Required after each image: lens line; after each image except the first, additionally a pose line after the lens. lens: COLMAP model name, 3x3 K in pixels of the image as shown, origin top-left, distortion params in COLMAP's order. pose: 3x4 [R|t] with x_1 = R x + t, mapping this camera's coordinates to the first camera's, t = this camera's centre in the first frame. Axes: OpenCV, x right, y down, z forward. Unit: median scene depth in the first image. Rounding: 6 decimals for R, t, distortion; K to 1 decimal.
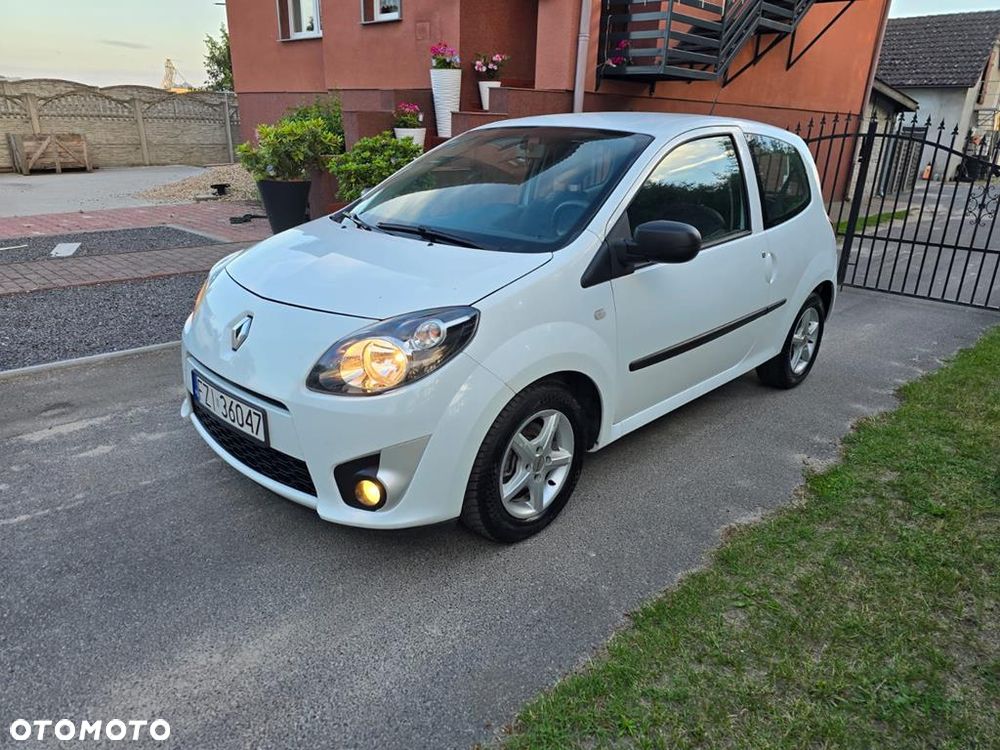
lens RADIAL K [[668.9, 0, 499.5], [0, 668.9, 370.7], [0, 0, 1]] dist [0.054080, -0.046606]
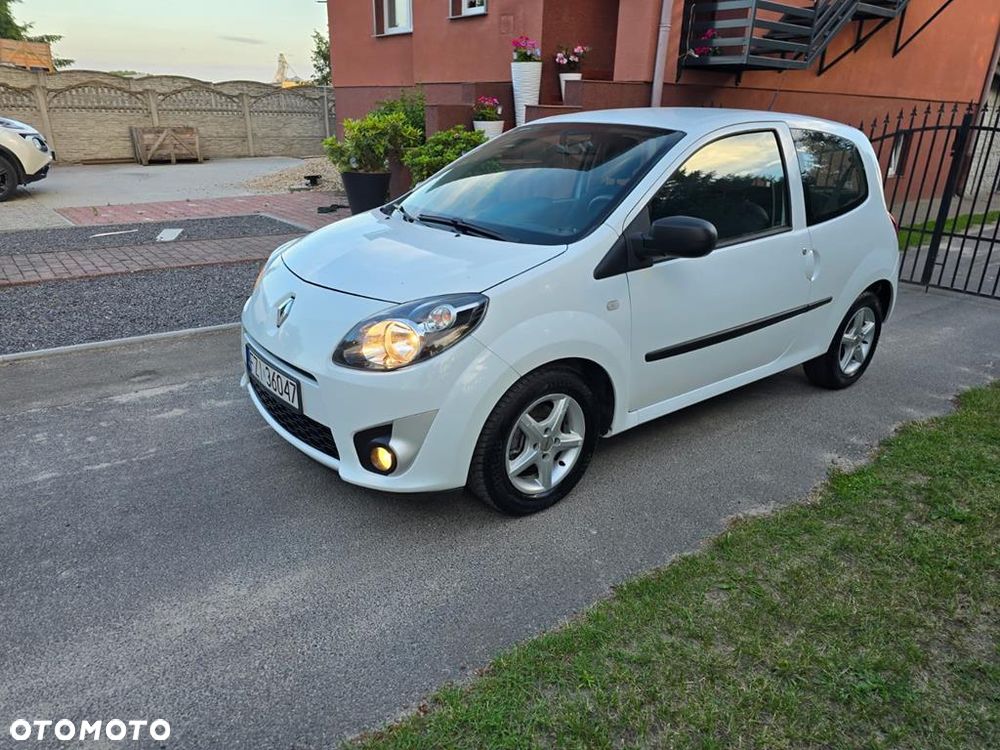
lens RADIAL K [[668.9, 0, 501.4], [0, 668.9, 377.4], [0, 0, 1]] dist [0.054080, -0.046606]
pose [[0.991090, 0.044327, -0.125598, 0.086834], [-0.041696, 0.998854, 0.023501, 0.008470], [0.126496, -0.018055, 0.991803, -0.047605]]
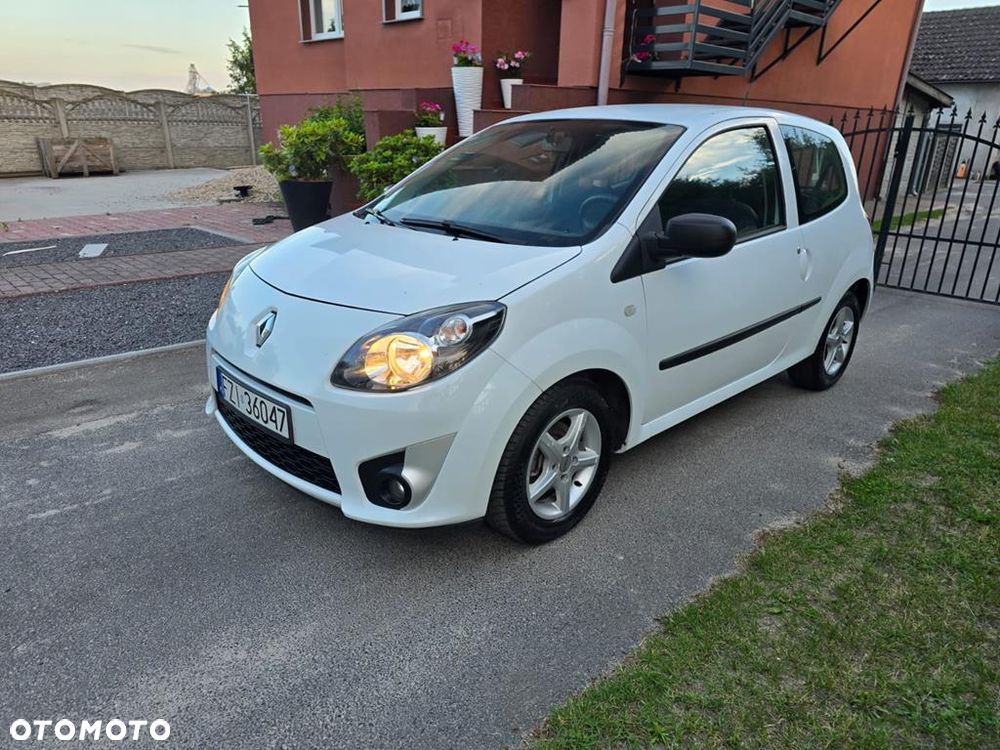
lens RADIAL K [[668.9, 0, 492.6], [0, 668.9, 383.7], [0, 0, 1]] dist [0.054080, -0.046606]
pose [[0.999279, 0.005036, -0.037630, -0.008494], [-0.004484, 0.999881, 0.014755, 0.006151], [0.037700, -0.014576, 0.999183, 0.016281]]
